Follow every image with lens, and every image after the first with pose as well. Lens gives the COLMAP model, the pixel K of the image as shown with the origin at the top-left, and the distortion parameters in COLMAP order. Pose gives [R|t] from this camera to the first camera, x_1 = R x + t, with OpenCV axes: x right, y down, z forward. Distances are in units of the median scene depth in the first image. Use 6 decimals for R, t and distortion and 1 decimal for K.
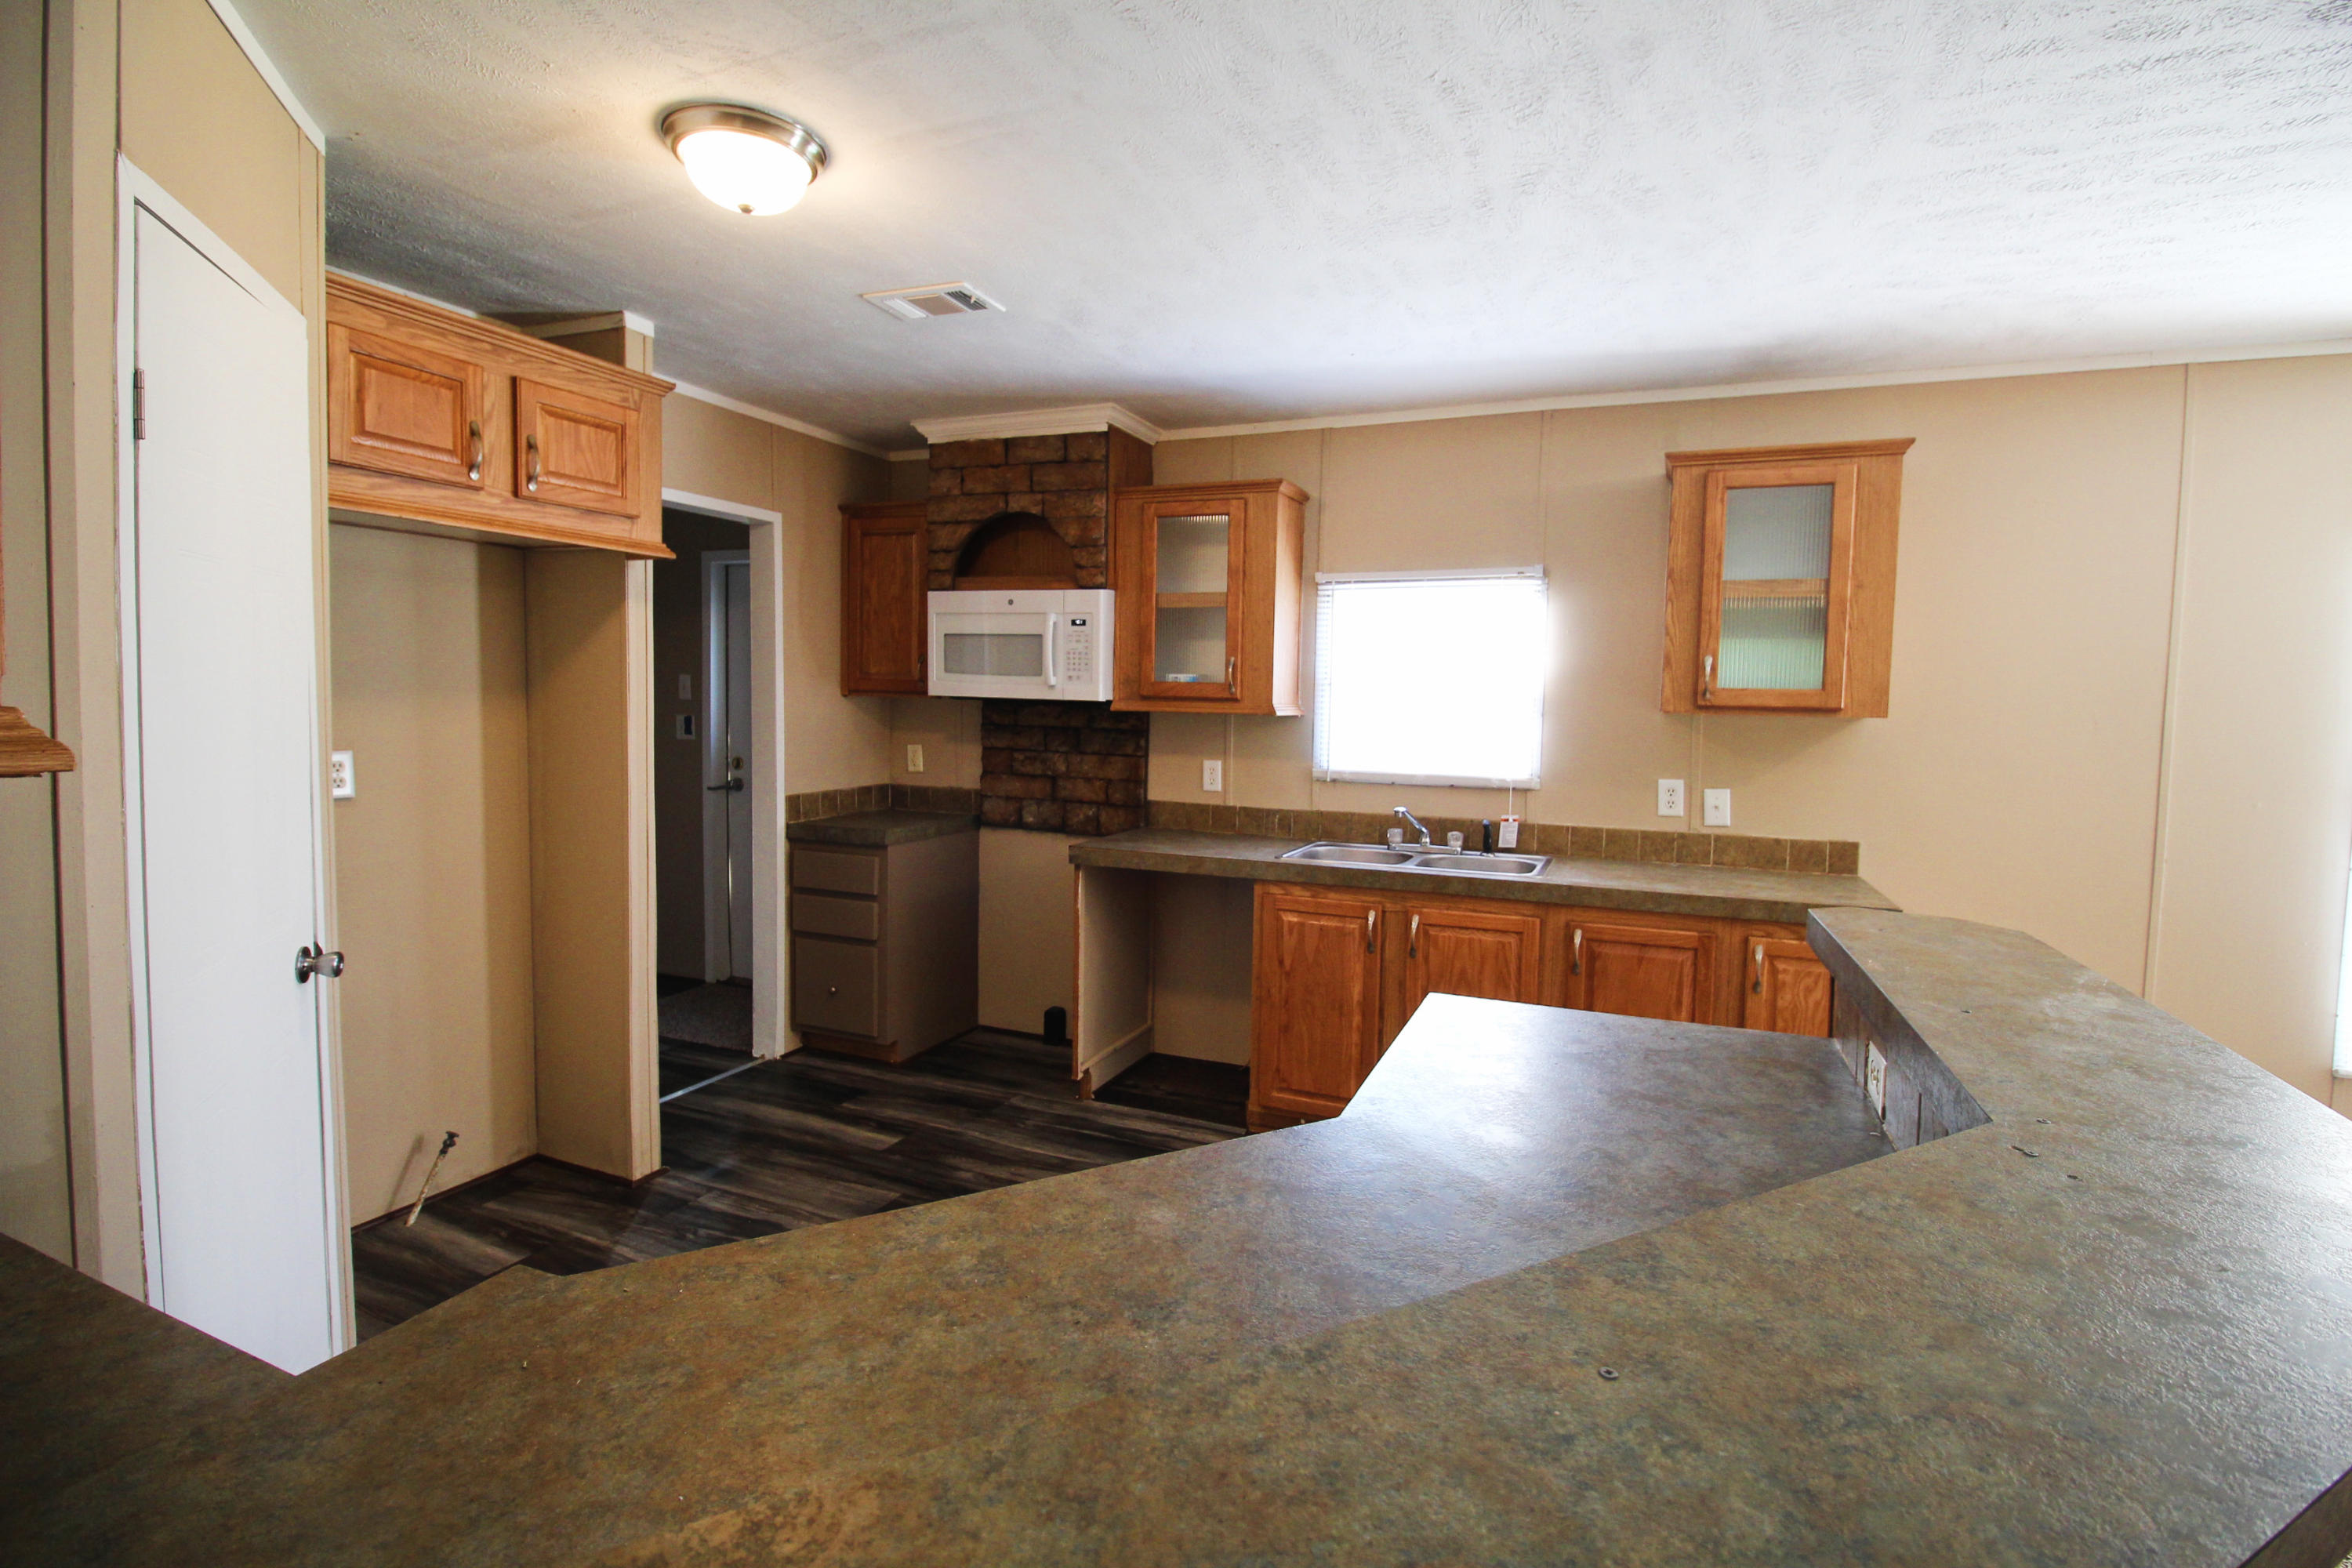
lens RADIAL K [[1083.8, 0, 1192.0], [0, 1083.8, 768.6], [0, 0, 1]] dist [-0.005040, -0.009919]
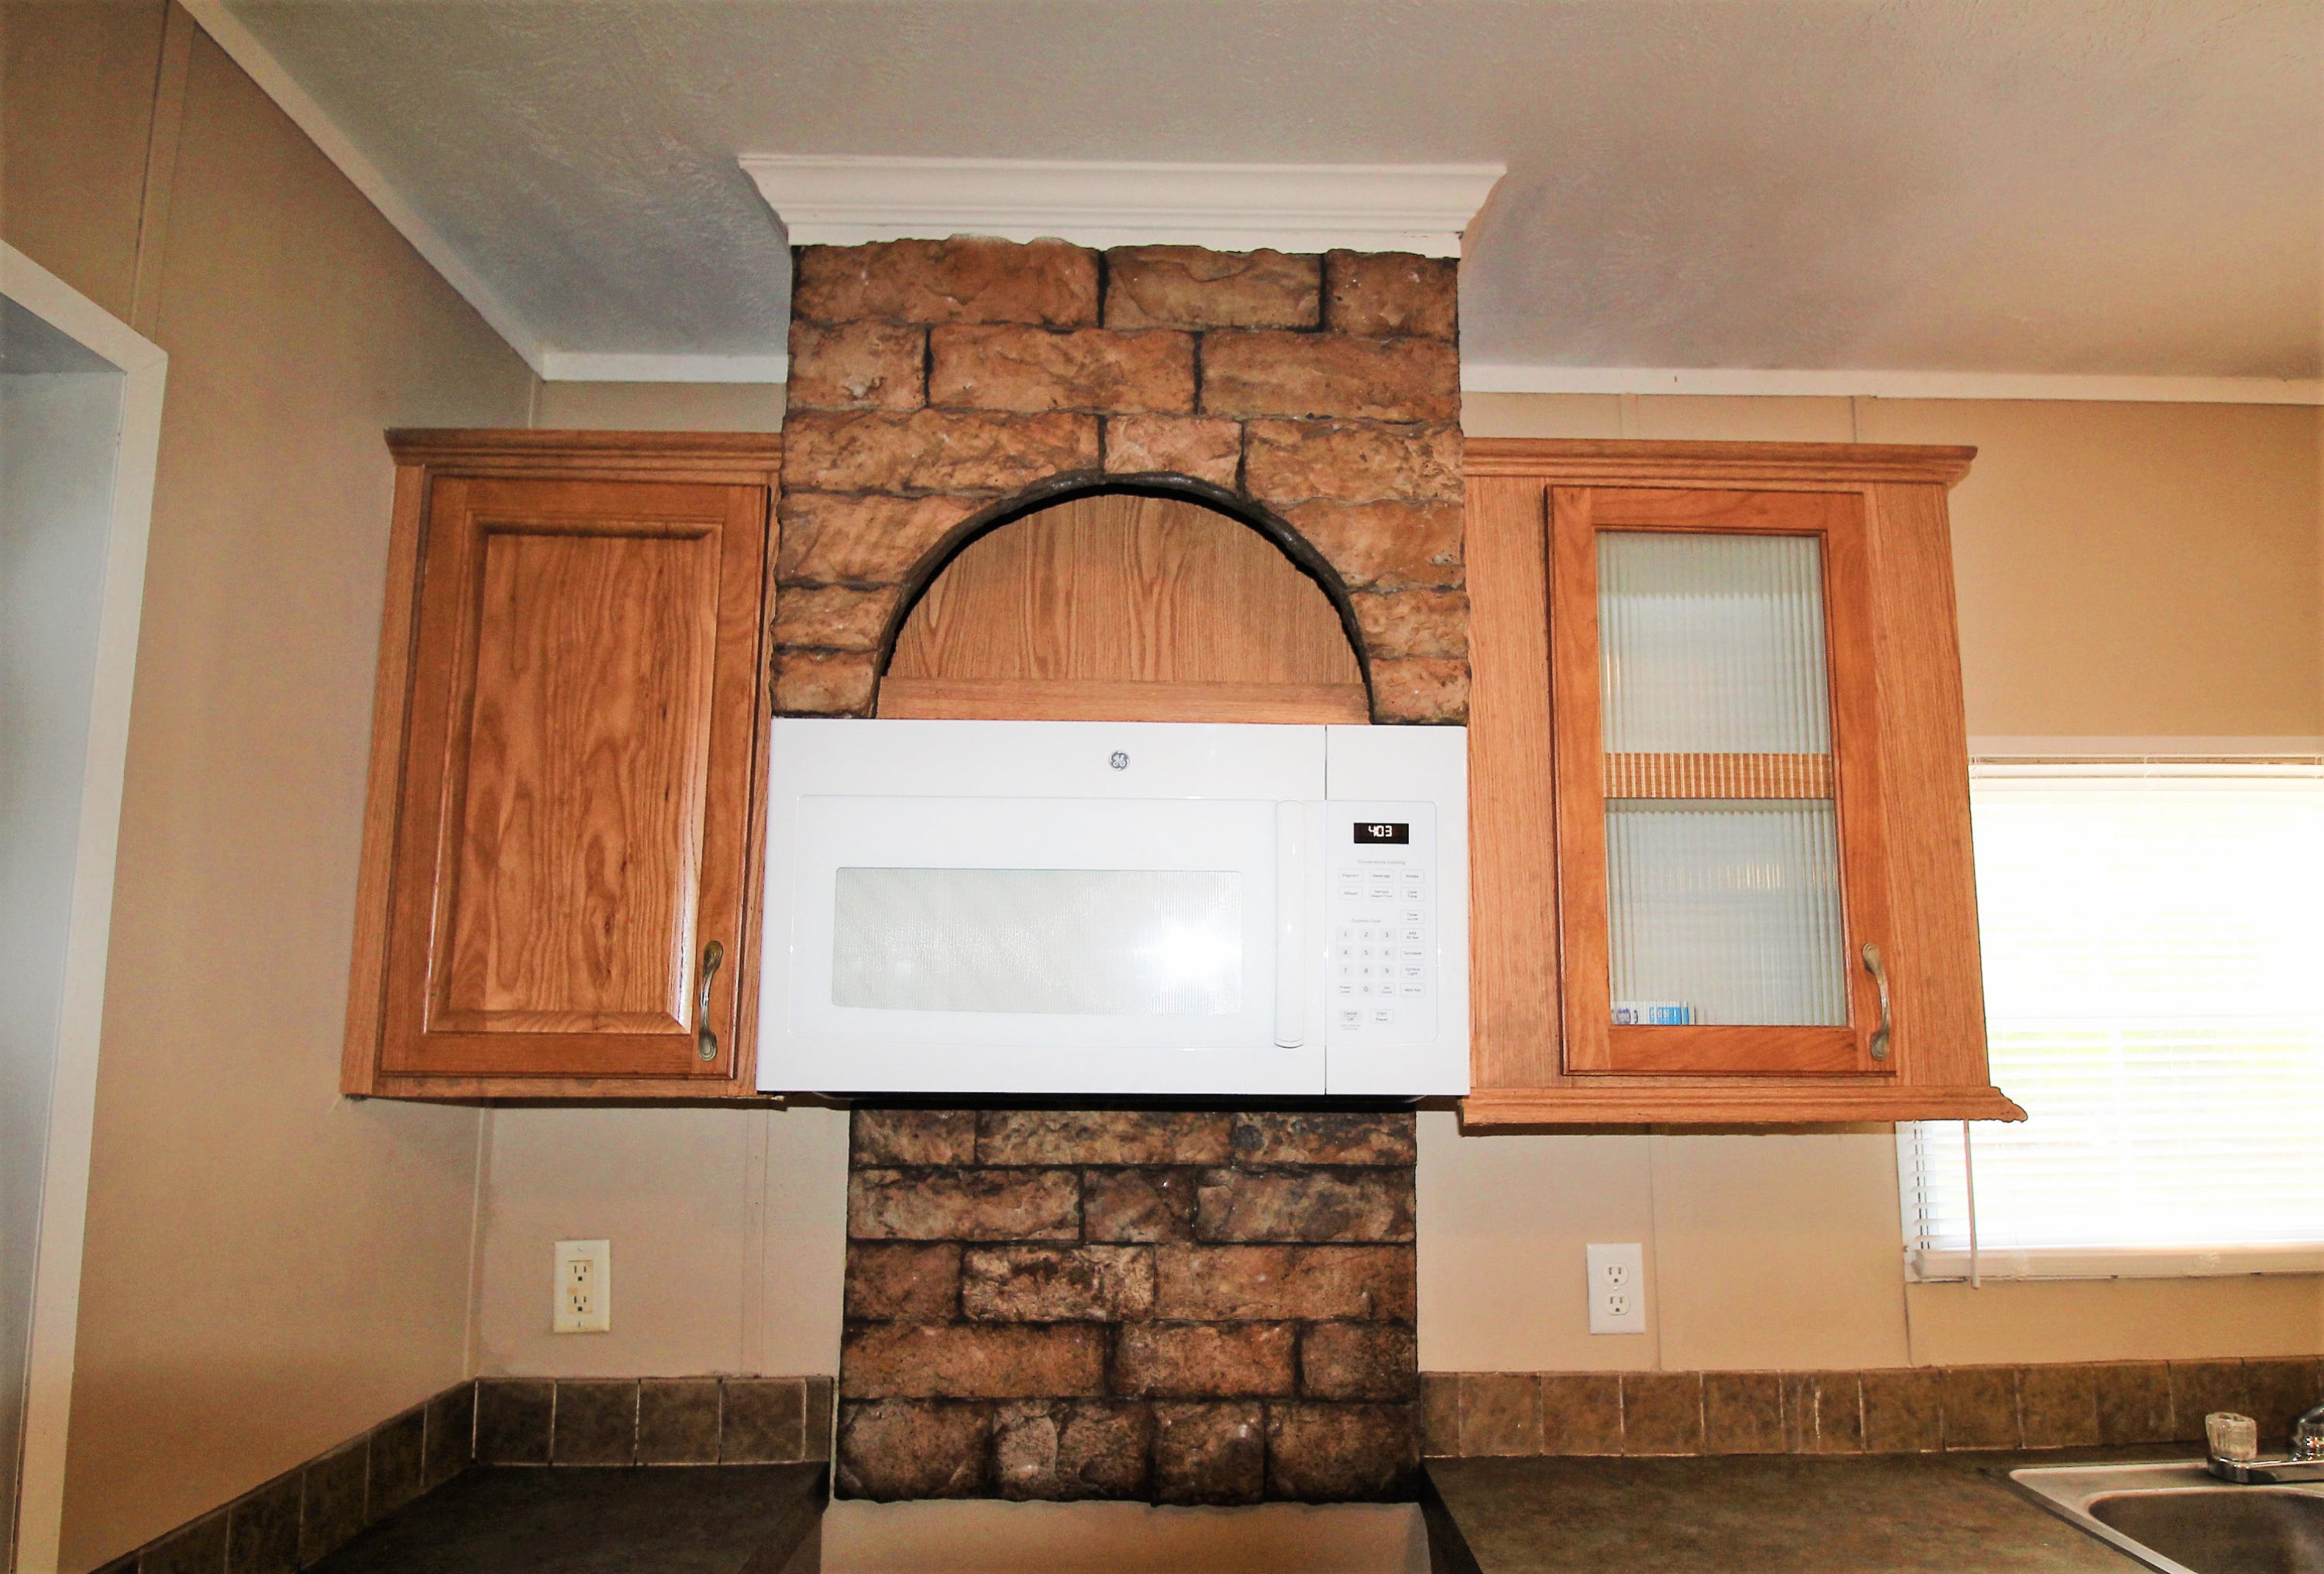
lens RADIAL K [[1211.2, 0, 1218.0], [0, 1211.2, 874.4], [0, 0, 1]] dist [-0.008162, -0.000474]
pose [[0.910676, 0.030547, 0.411990, -0.273504], [0.047571, 0.982875, -0.178028, -0.063517], [-0.410373, 0.181725, 0.893628, 0.693646]]
